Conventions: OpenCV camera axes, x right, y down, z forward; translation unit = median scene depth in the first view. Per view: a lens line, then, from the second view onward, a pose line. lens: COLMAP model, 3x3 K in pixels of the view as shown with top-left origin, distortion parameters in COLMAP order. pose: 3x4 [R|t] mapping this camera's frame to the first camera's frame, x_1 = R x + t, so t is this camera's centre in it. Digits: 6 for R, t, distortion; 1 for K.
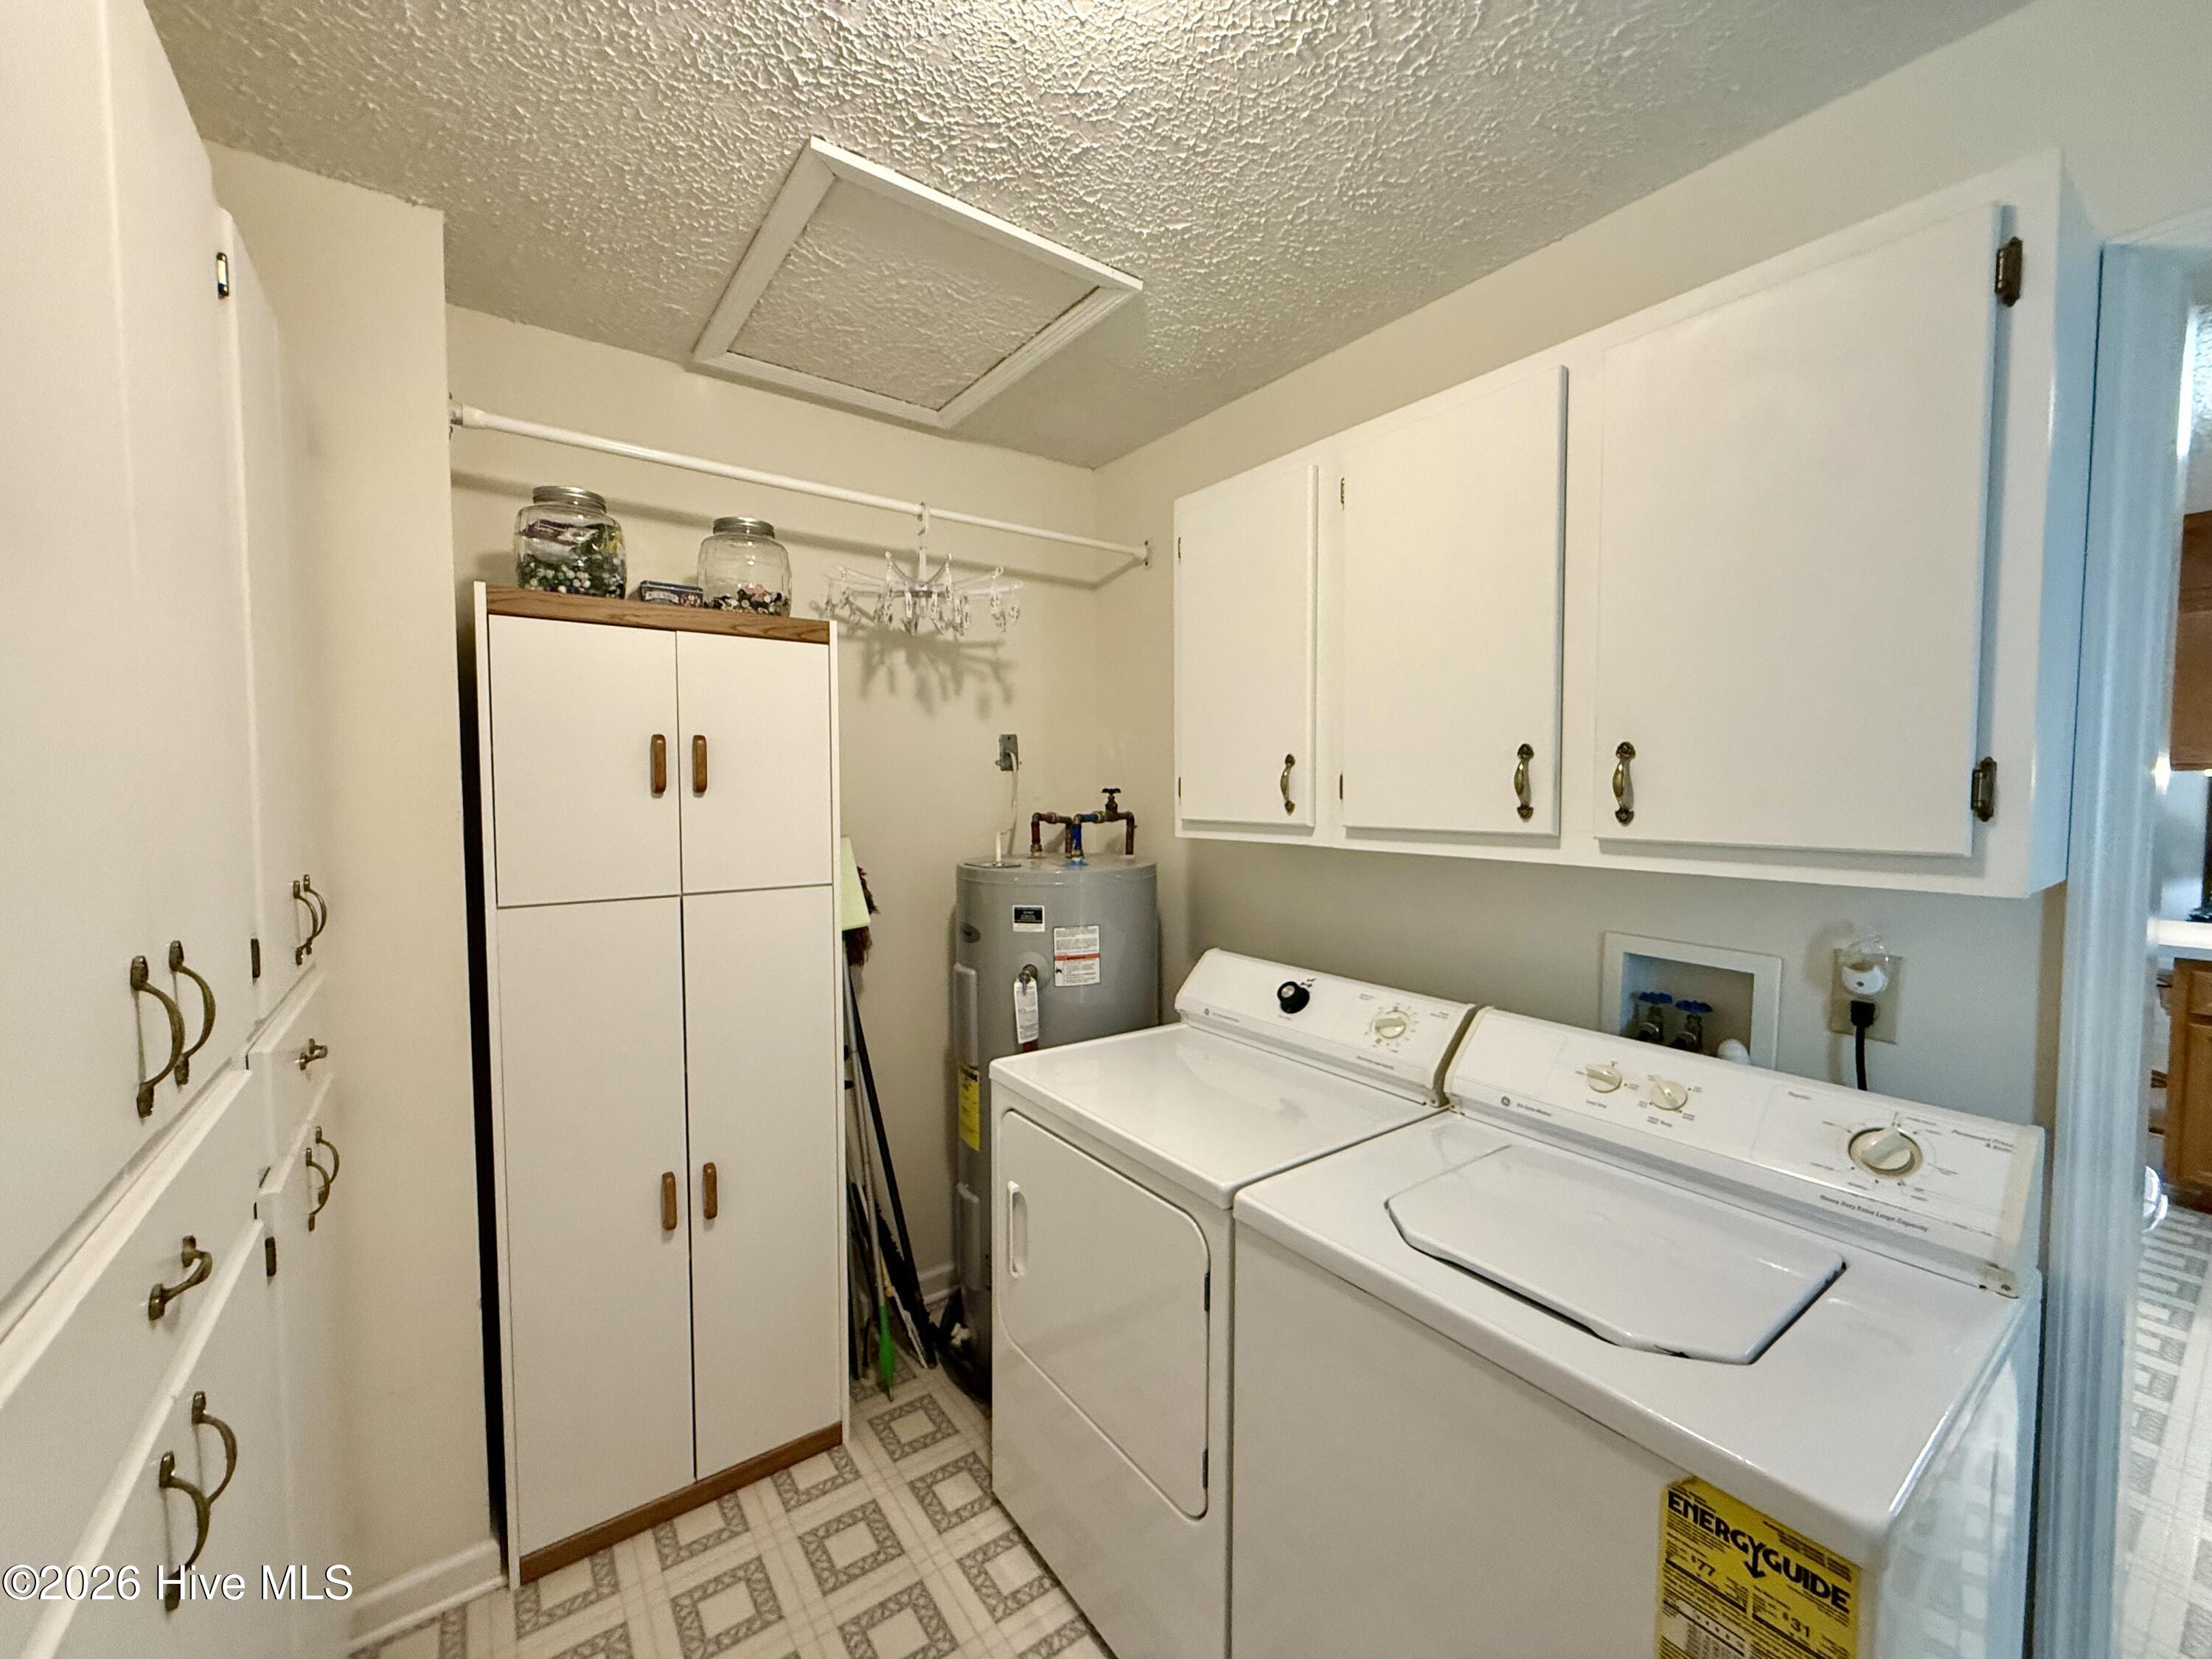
lens RADIAL K [[887.0, 0, 1105.1], [0, 887.0, 829.5], [0, 0, 1]] dist [-0.000336, 0.000960]
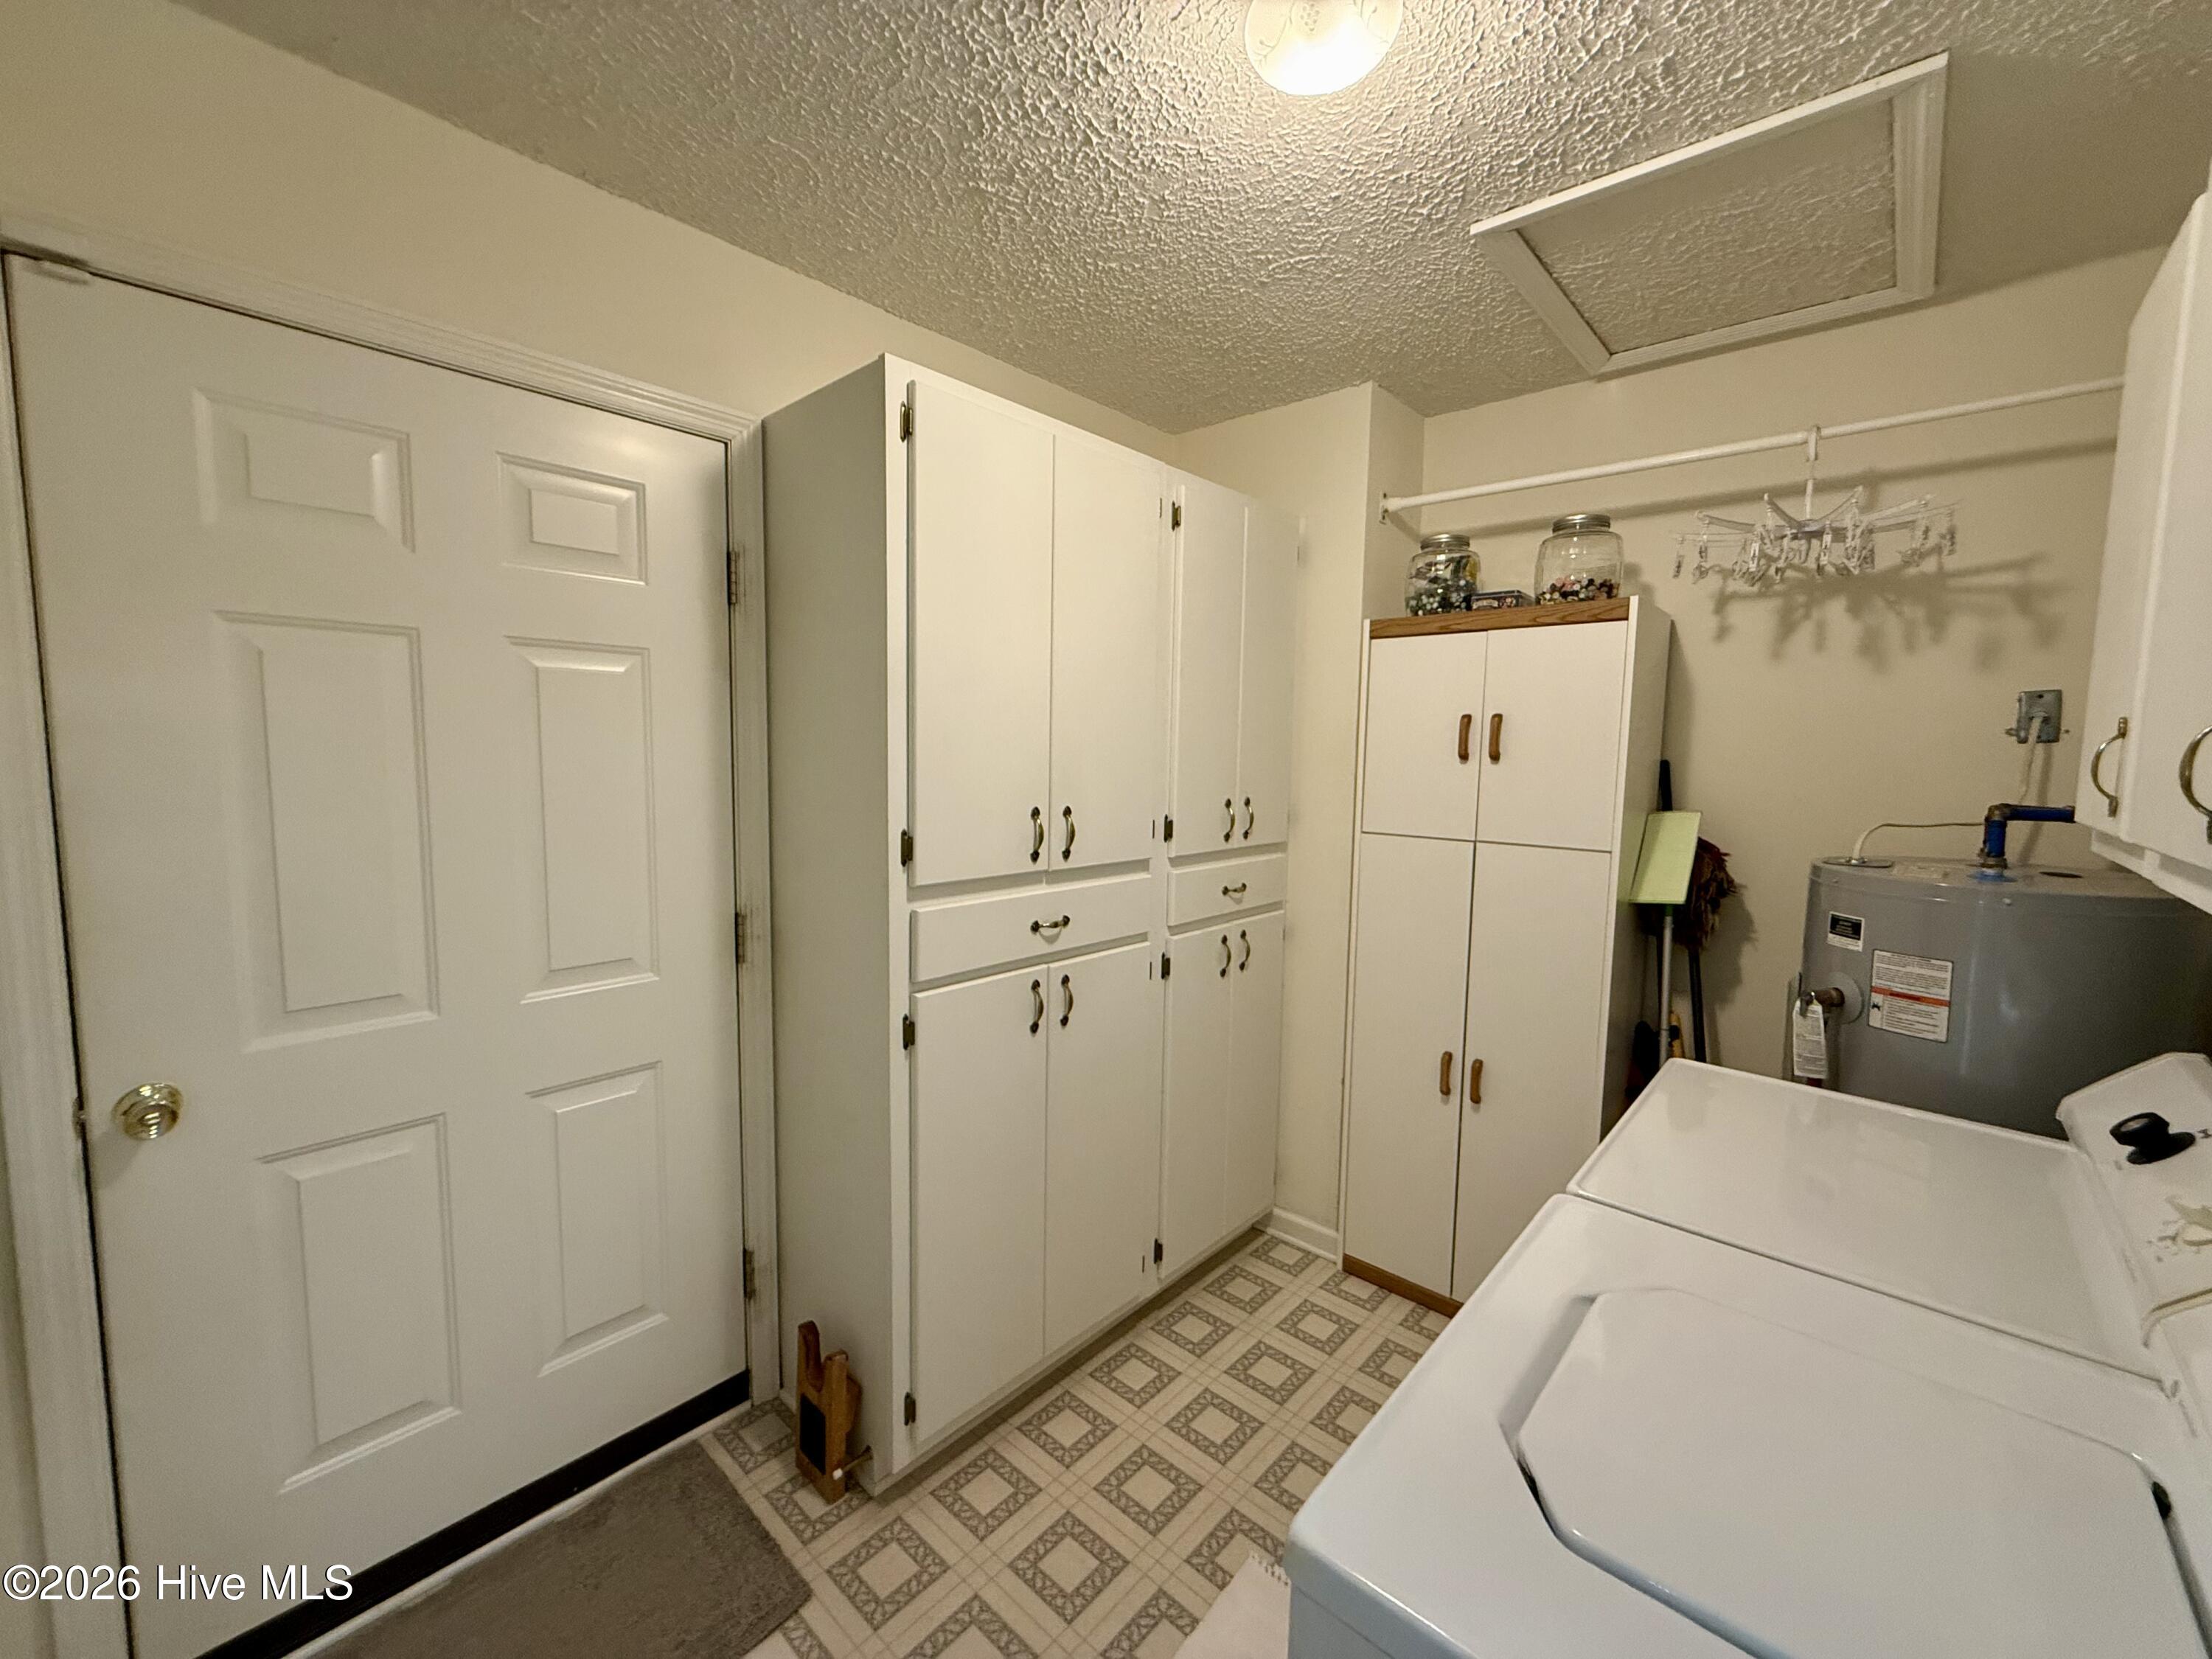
lens RADIAL K [[887.0, 0, 1103.8], [0, 887.0, 825.9], [0, 0, 1]] dist [-0.000336, 0.000960]
pose [[0.207002, 0.096008, -0.973618, 0.551301], [-0.062494, 0.994438, 0.084774, -0.019115], [0.976343, 0.043297, 0.211851, 0.185570]]
